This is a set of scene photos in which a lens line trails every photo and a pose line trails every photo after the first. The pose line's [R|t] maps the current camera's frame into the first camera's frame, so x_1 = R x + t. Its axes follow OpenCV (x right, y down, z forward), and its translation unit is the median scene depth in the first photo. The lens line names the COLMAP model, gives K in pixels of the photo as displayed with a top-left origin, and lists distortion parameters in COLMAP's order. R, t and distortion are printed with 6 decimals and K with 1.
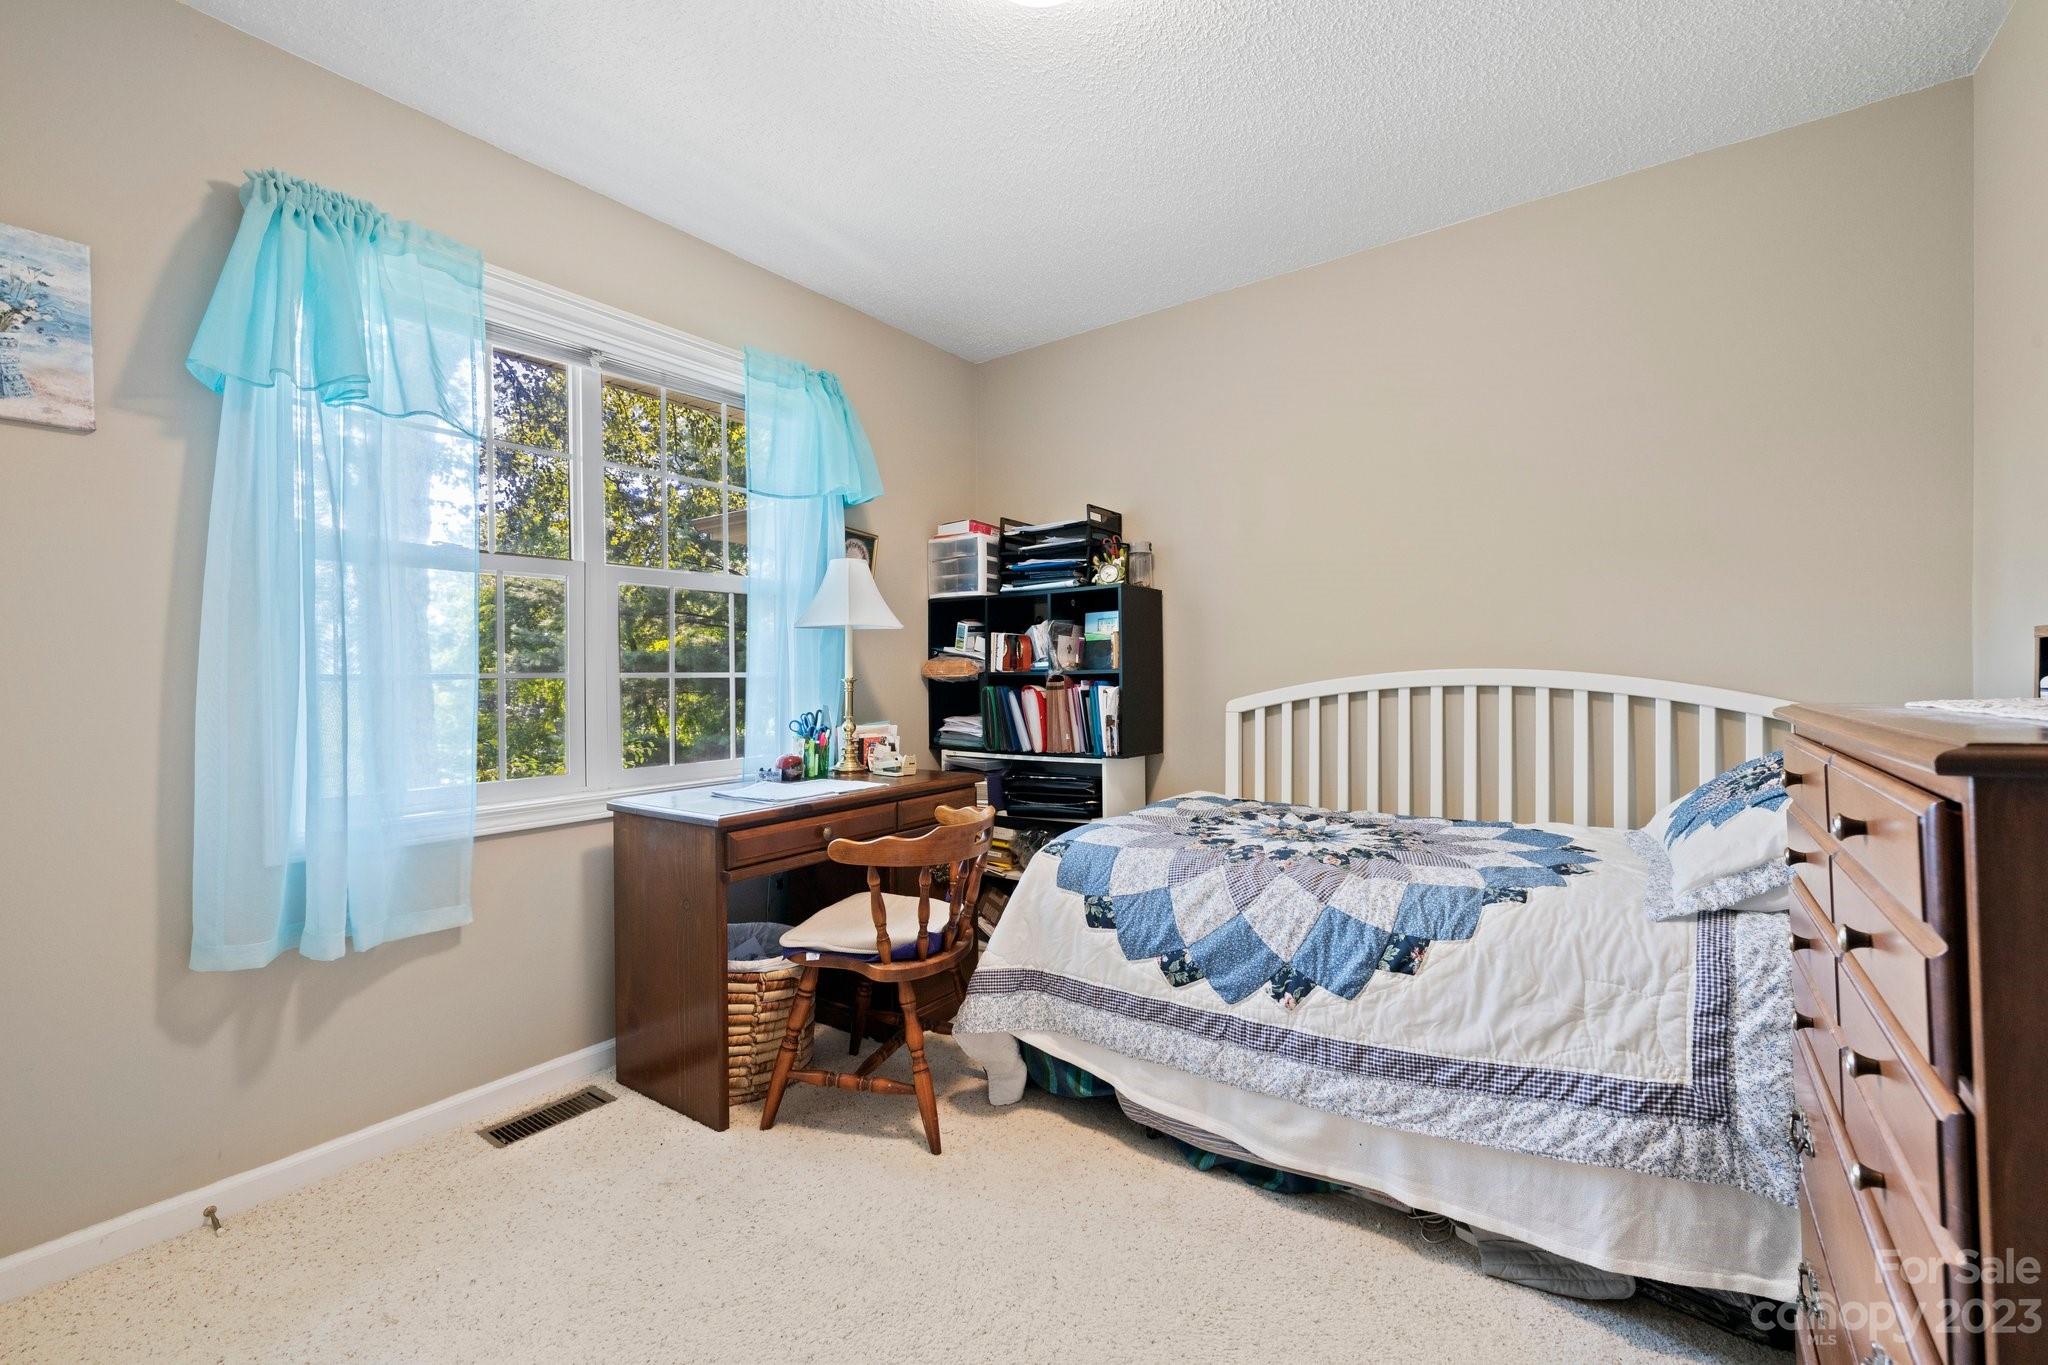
lens RADIAL K [[861.3, 0, 1029.5], [0, 861.3, 689.0], [0, 0, 1]] dist [0.002373, 0.000212]
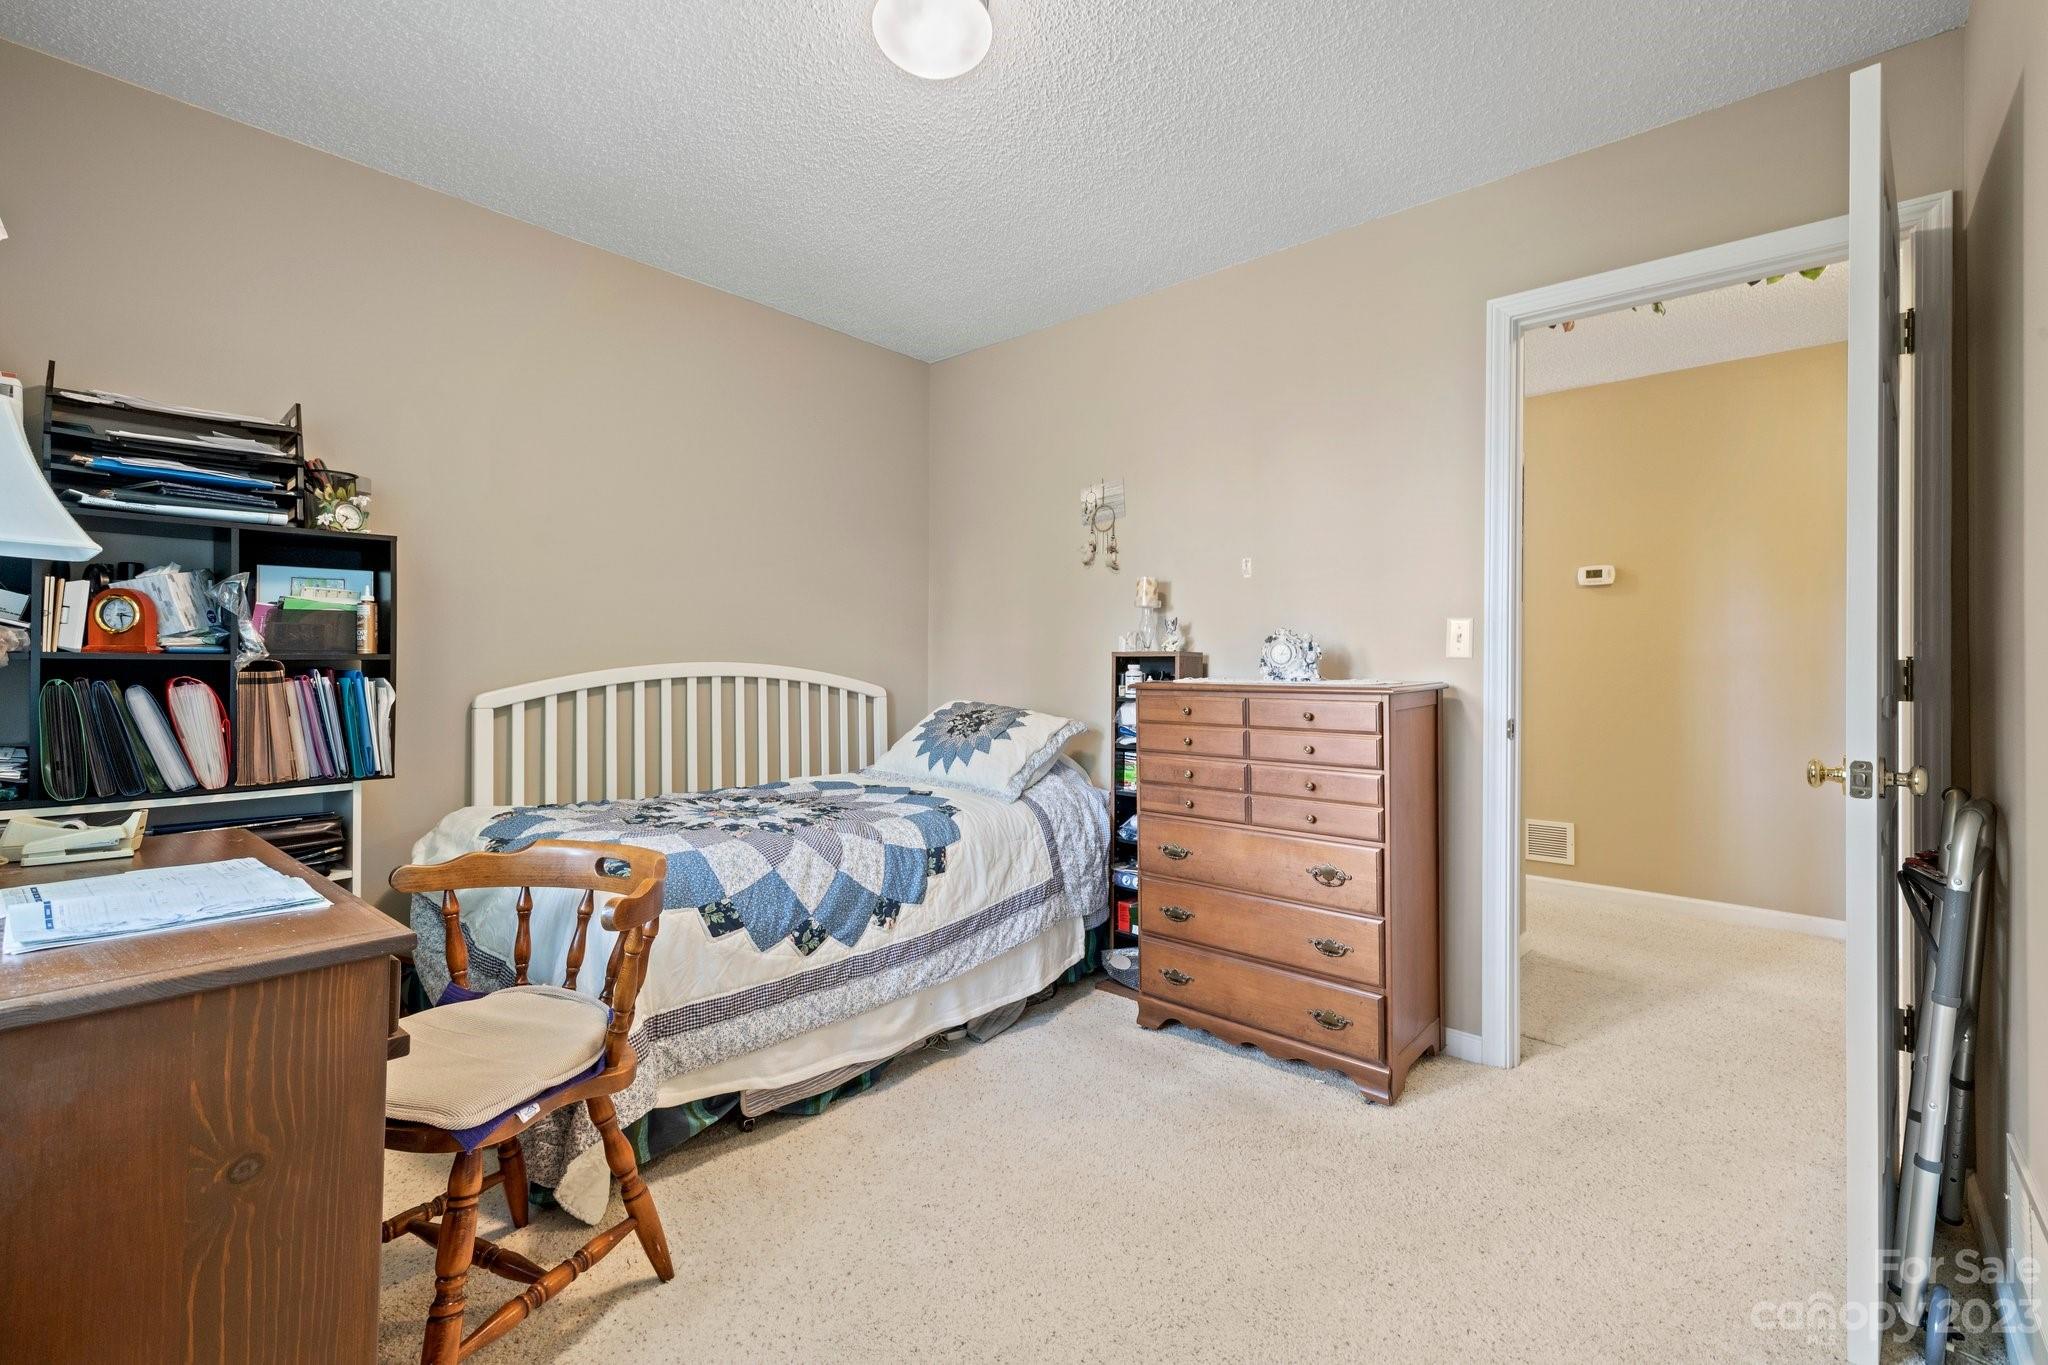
lens RADIAL K [[861.3, 0, 1032.1], [0, 861.3, 672.2], [0, 0, 1]] dist [0.002373, 0.000212]
pose [[0.107192, 0.007504, 0.994210, -0.866386], [0.007901, 0.999934, -0.008399, 0.003985], [-0.994207, 0.008756, 0.107125, 0.599284]]
